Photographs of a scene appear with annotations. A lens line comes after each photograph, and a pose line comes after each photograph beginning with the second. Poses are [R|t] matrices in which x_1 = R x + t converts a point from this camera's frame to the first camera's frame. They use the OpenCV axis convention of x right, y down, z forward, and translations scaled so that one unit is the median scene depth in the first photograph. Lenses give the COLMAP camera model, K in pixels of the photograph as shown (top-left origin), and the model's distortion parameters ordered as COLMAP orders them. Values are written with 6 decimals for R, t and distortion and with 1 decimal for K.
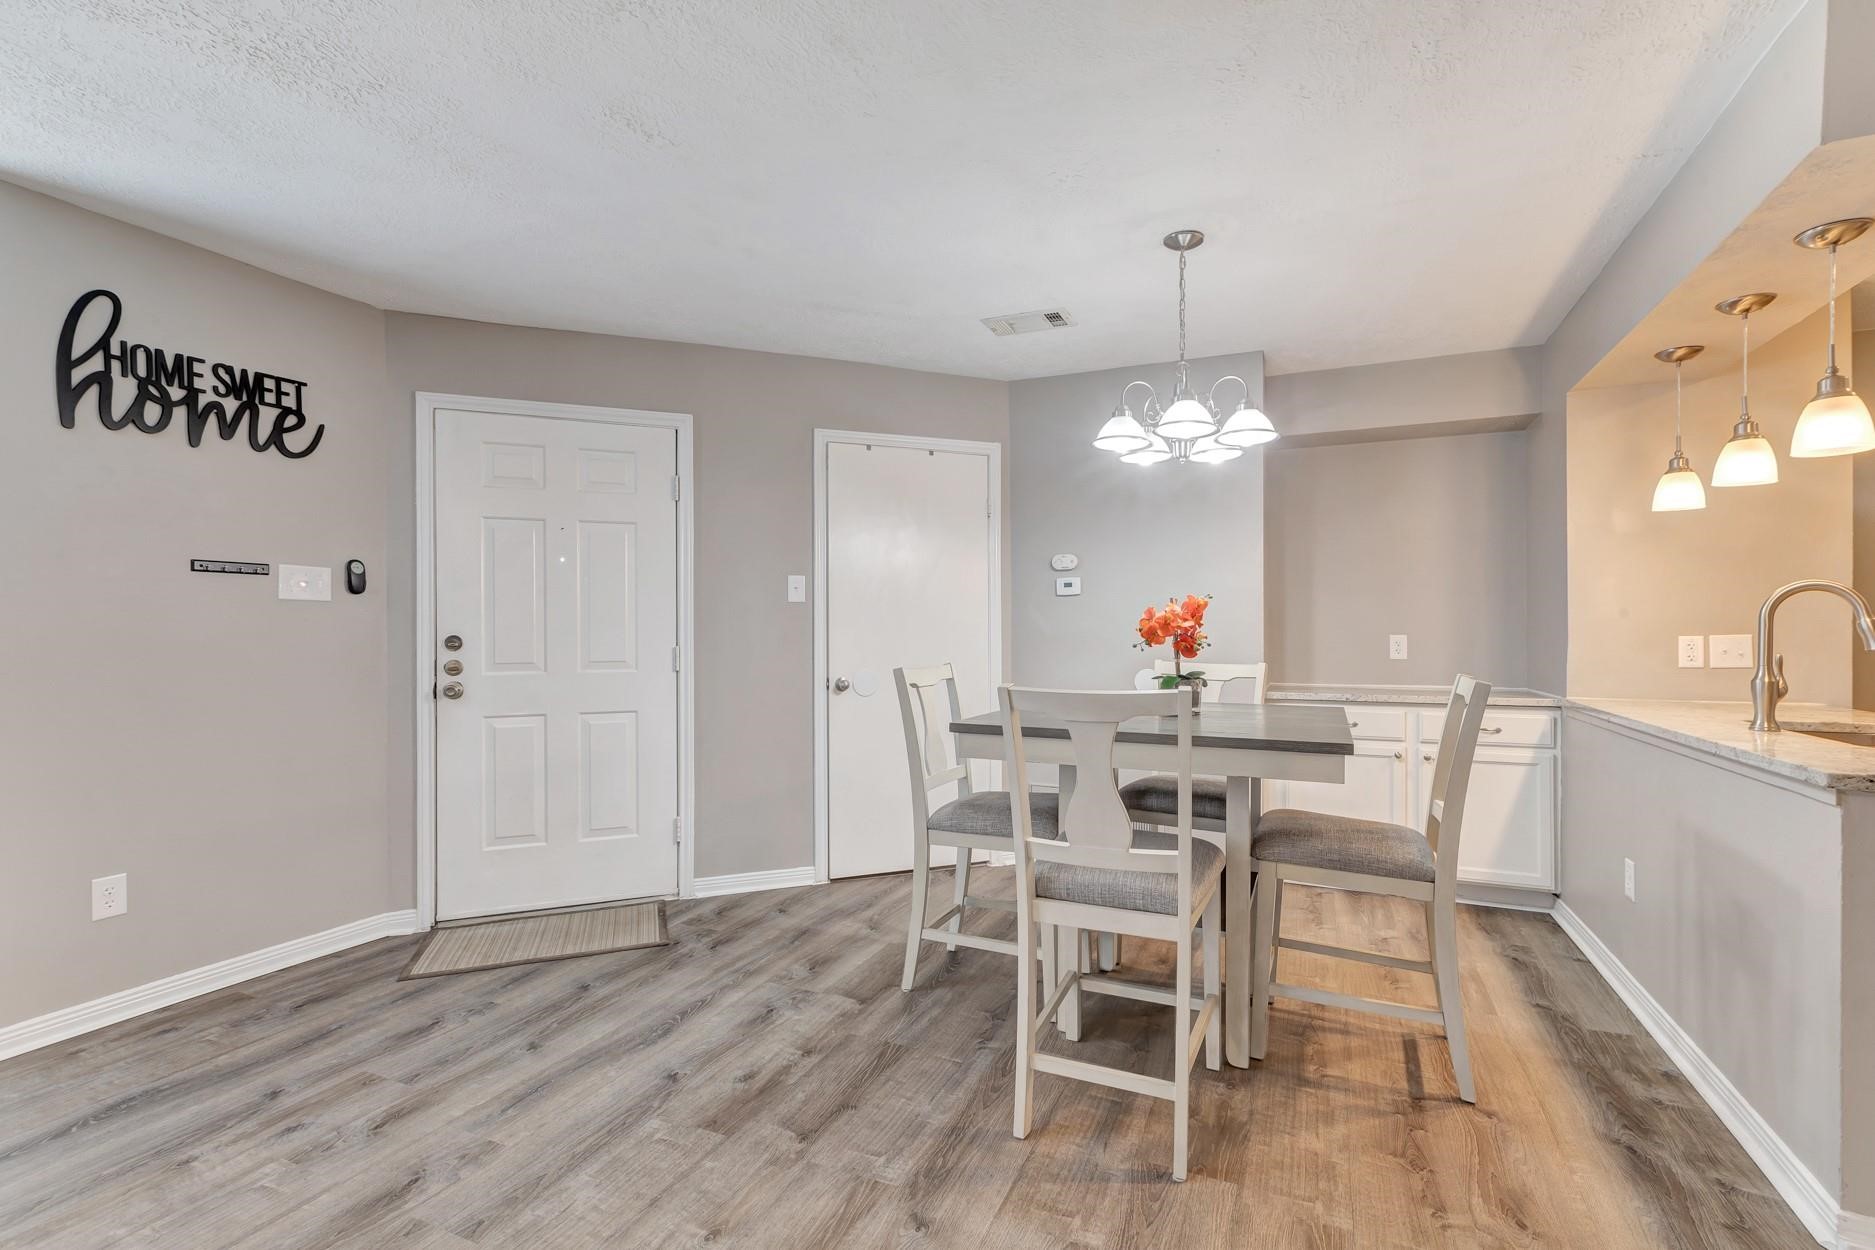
lens RADIAL K [[843.3, 0, 953.5], [0, 843.3, 634.6], [0, 0, 1]] dist [0.002625, 0.000907]
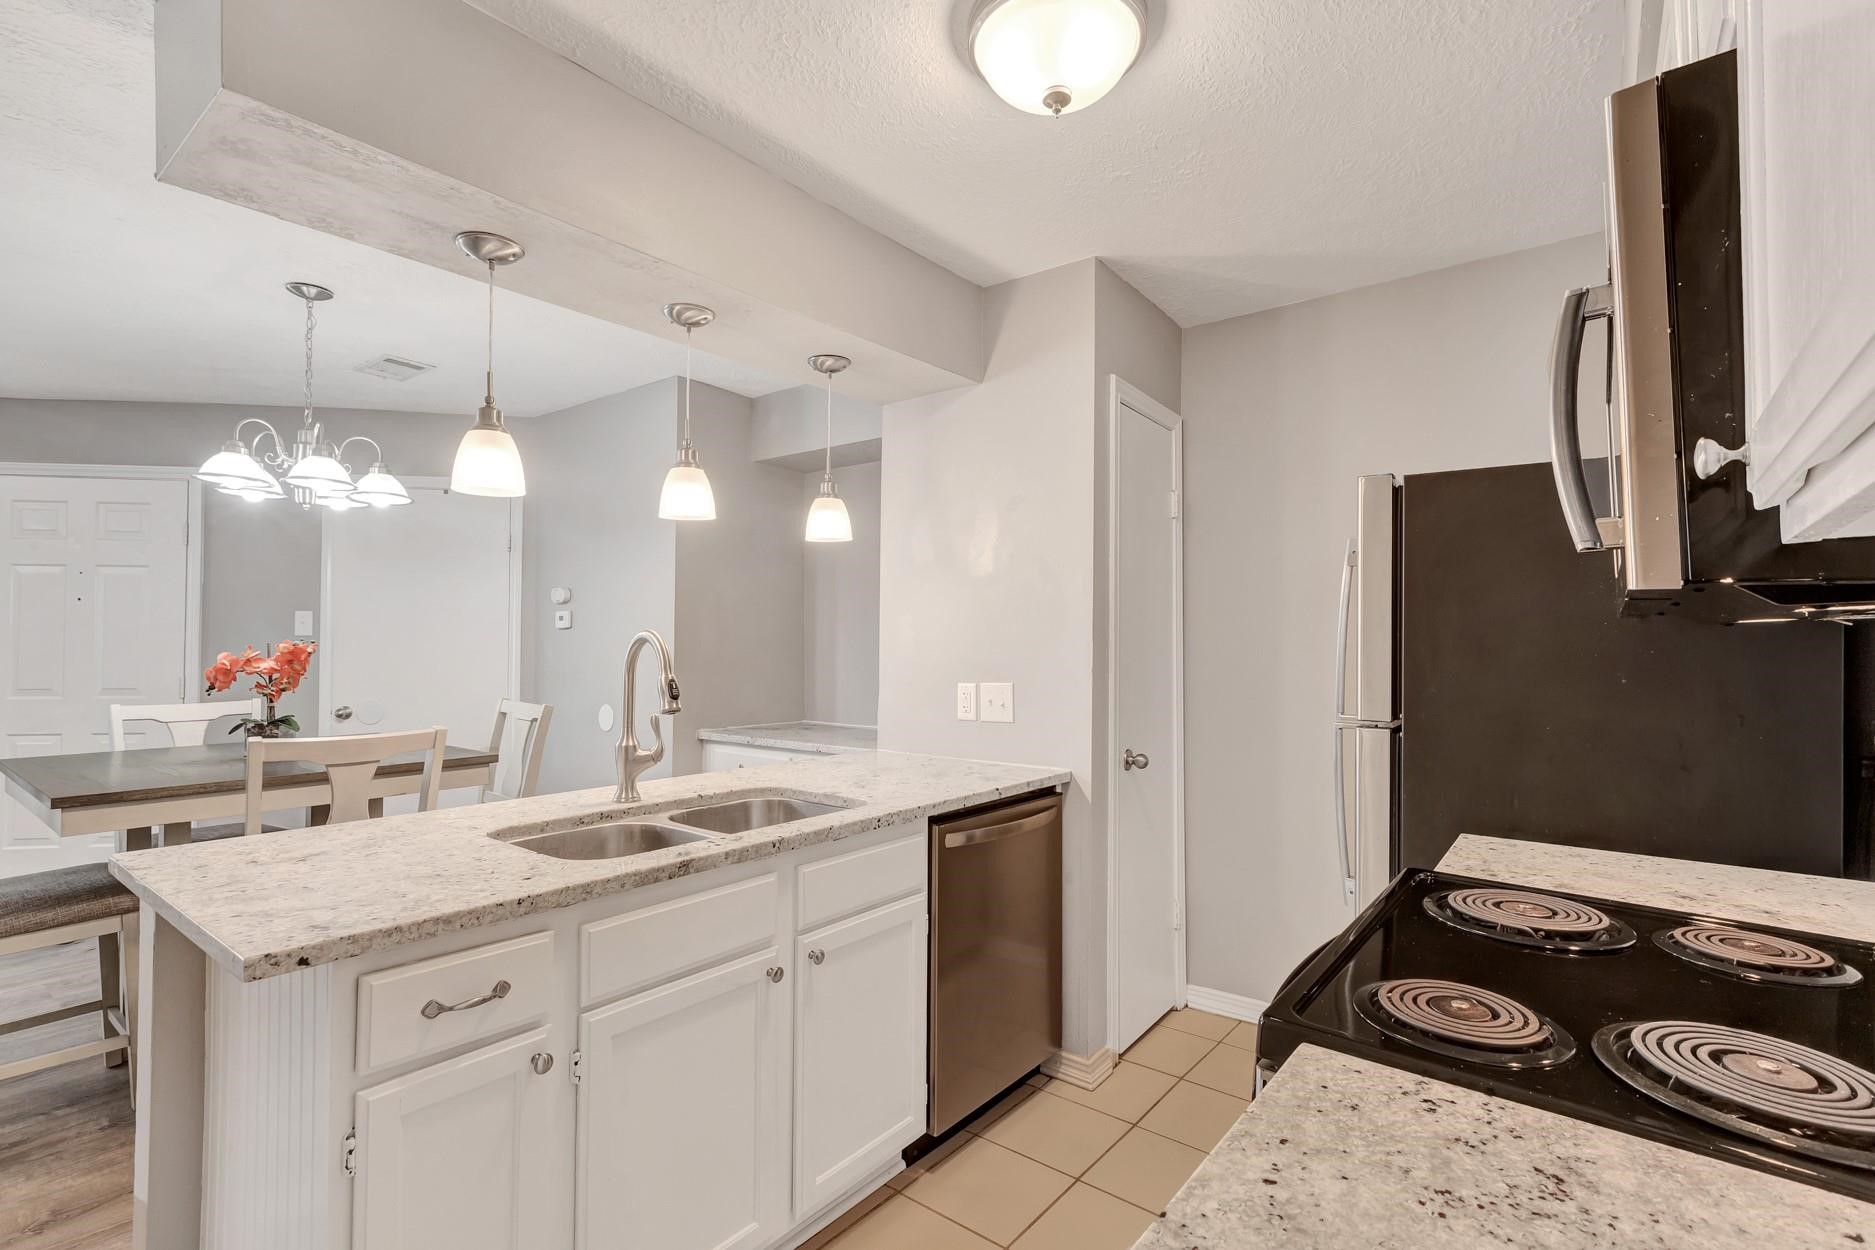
lens RADIAL K [[870.0, 0, 952.1], [0, 870.0, 629.8], [0, 0, 1]] dist [0.008804, -0.000022]
pose [[0.970221, 0.002622, -0.242208, 1.253106], [-0.008404, 0.999704, -0.022841, -0.037569], [0.242076, 0.024196, 0.969956, 0.166032]]
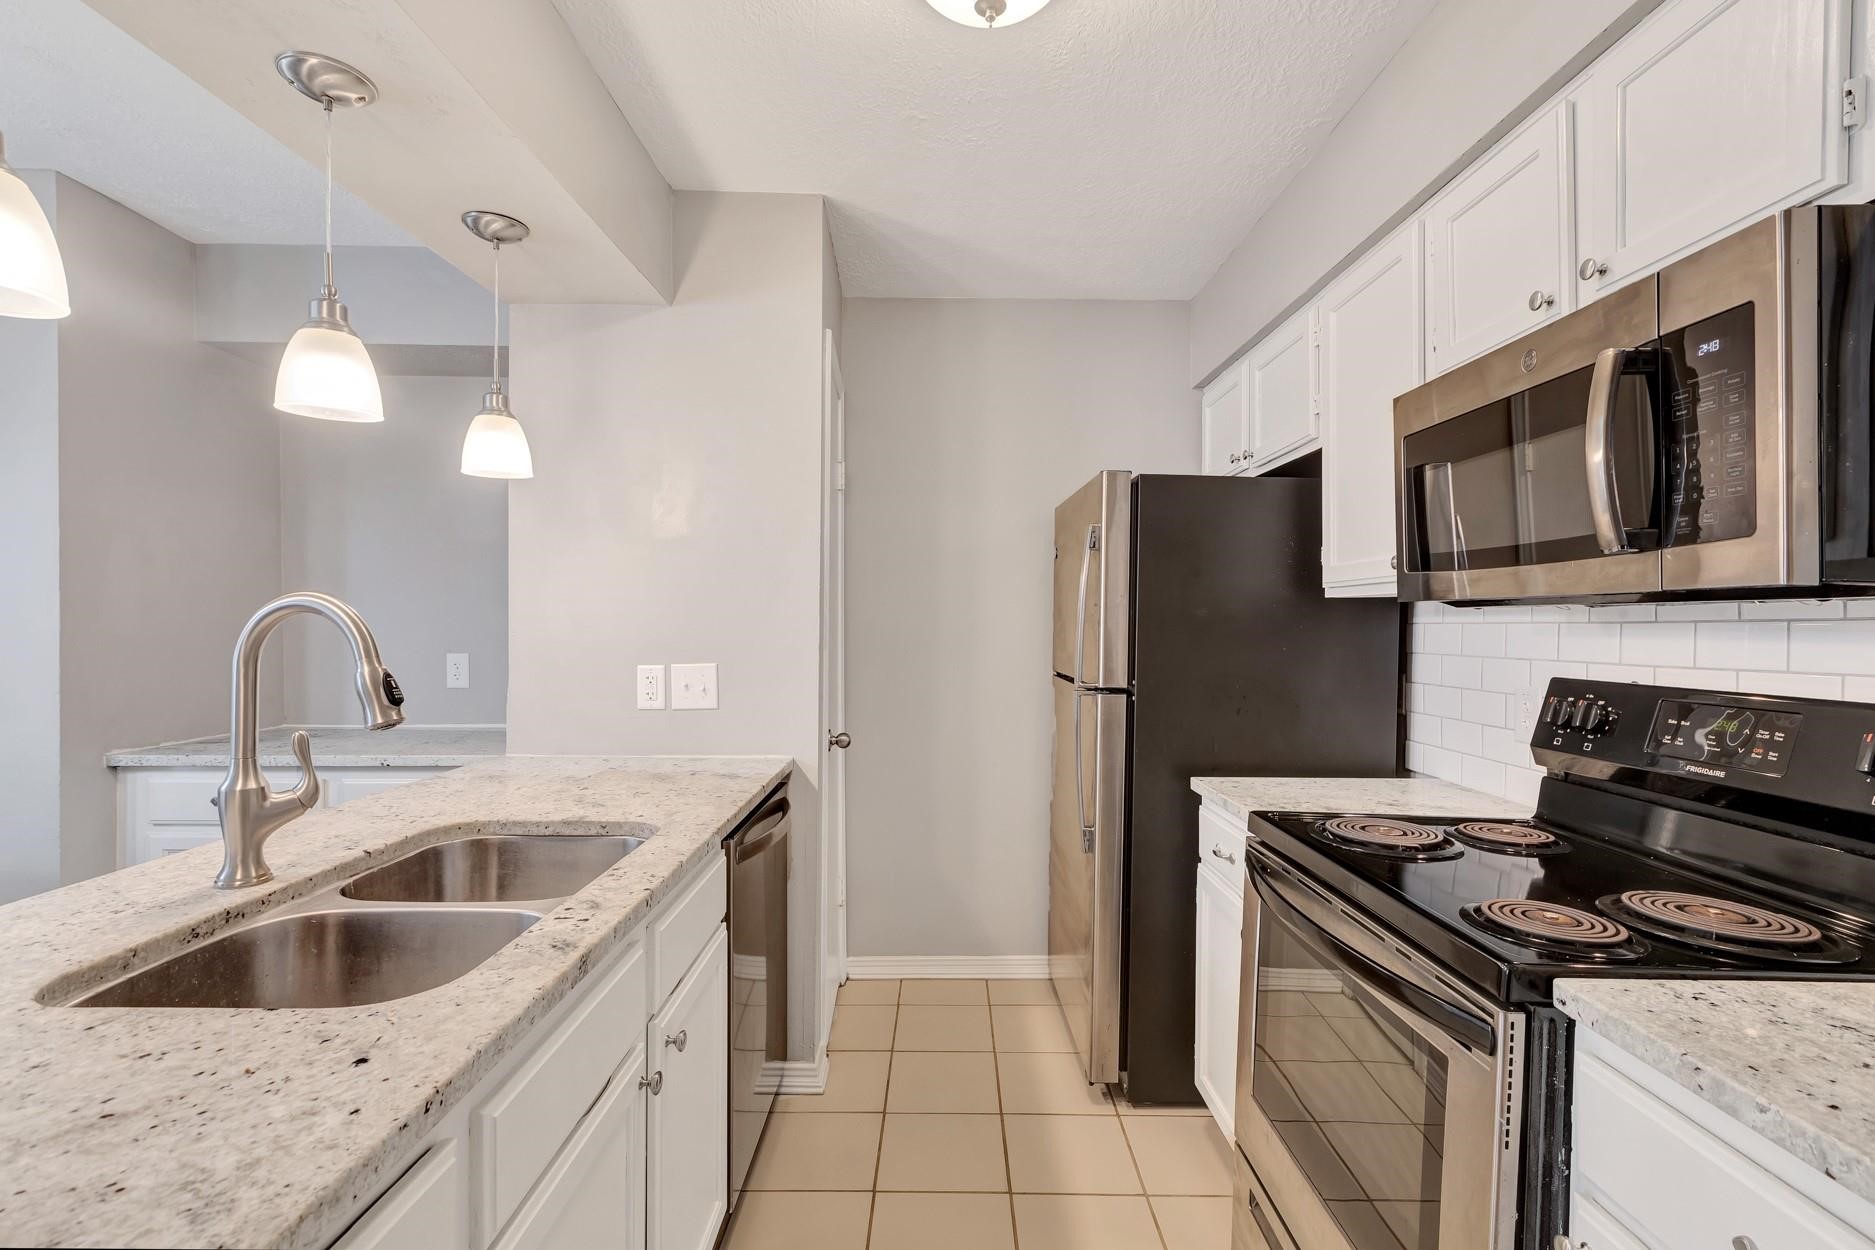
lens RADIAL K [[843.3, 0, 953.5], [0, 843.3, 634.6], [0, 0, 1]] dist [0.002625, 0.000907]
pose [[0.910274, 0.003991, 0.413987, 0.948078], [-0.007793, 0.999942, 0.007494, -0.036722], [-0.413933, -0.010048, 0.910252, 0.291877]]
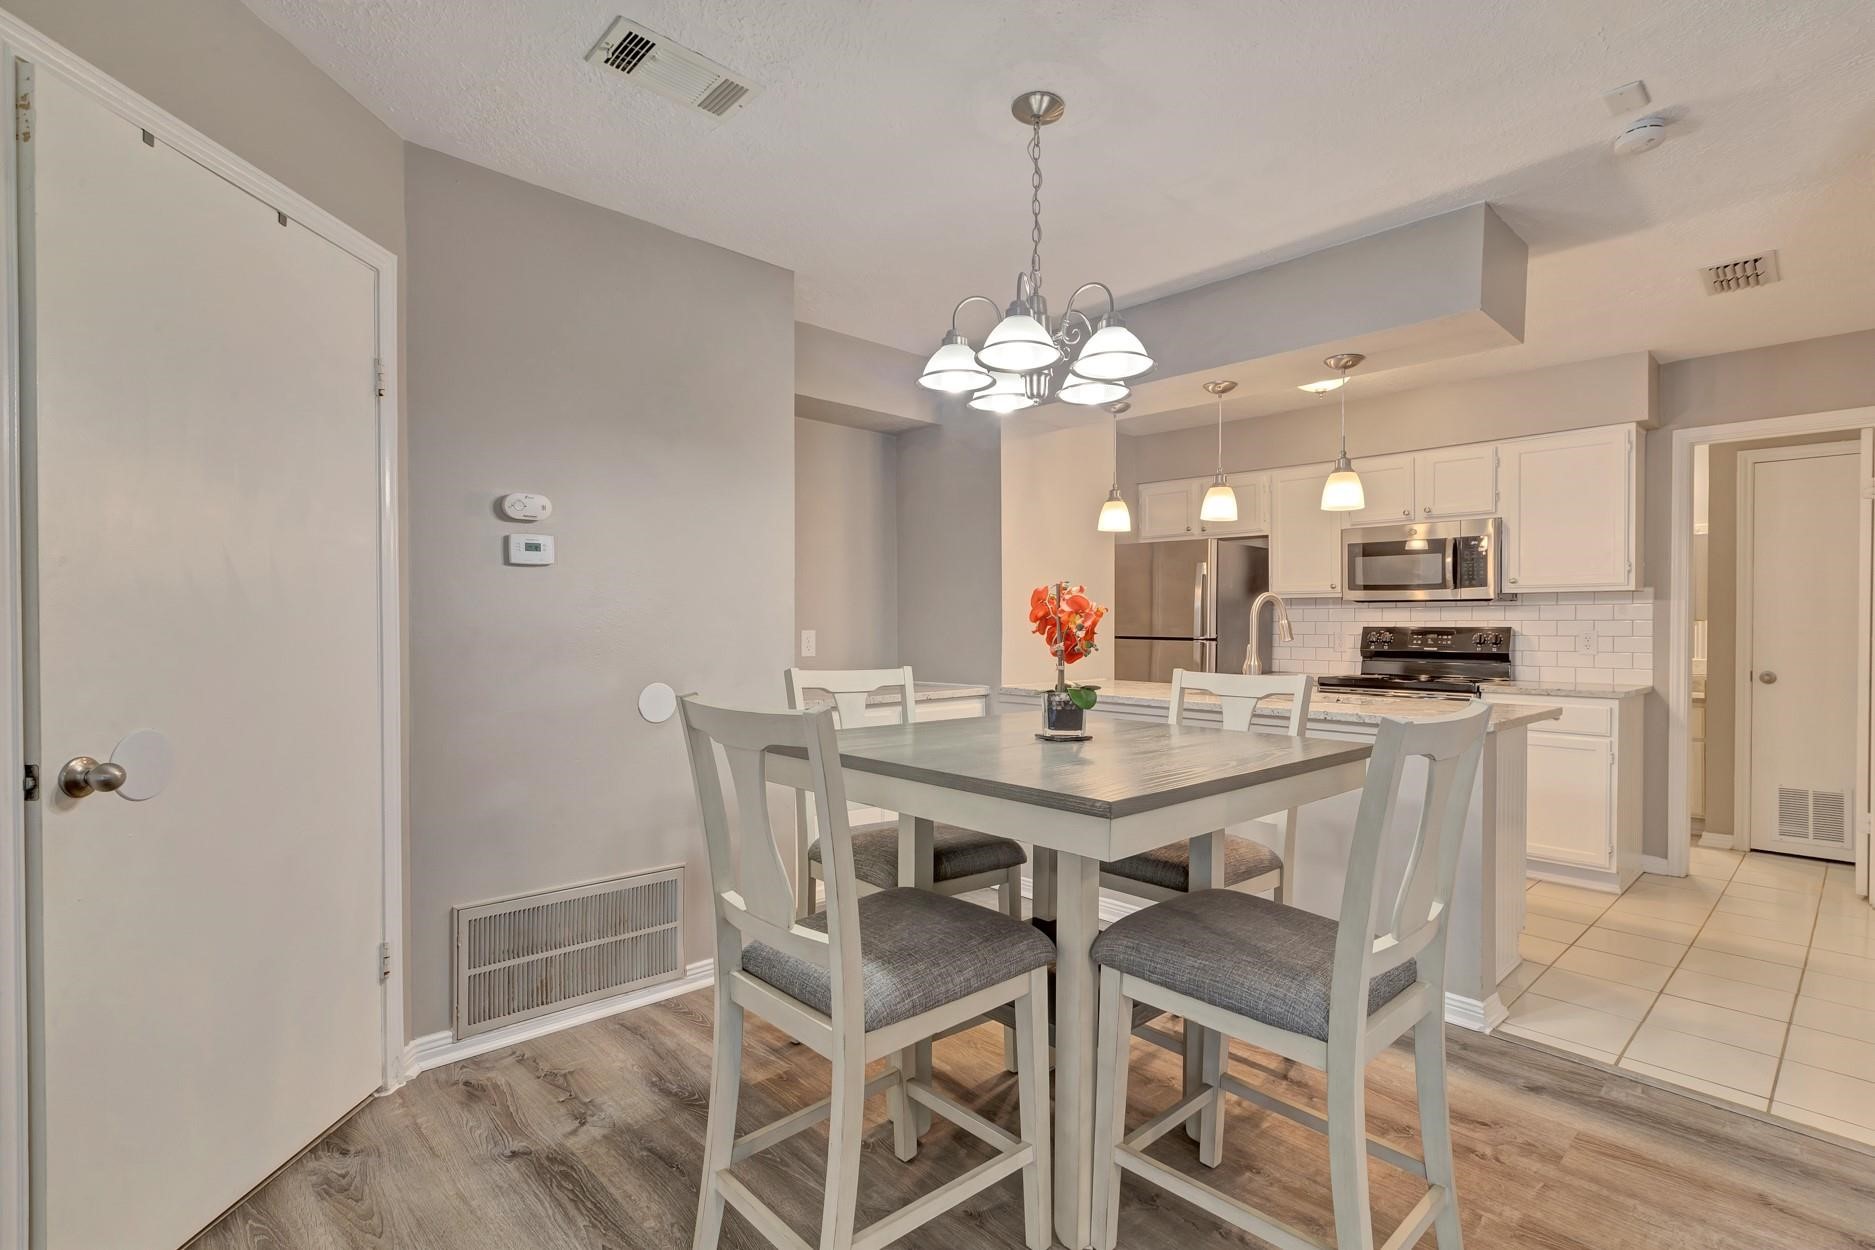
lens RADIAL K [[883.7, 0, 955.1], [0, 883.7, 634.3], [0, 0, 1]] dist [-0.002289, -0.000508]
pose [[0.384223, -0.007057, 0.923213, -0.471466], [0.001774, 0.999975, 0.006906, -0.003274], [-0.923239, -0.001016, 0.384225, 0.745933]]
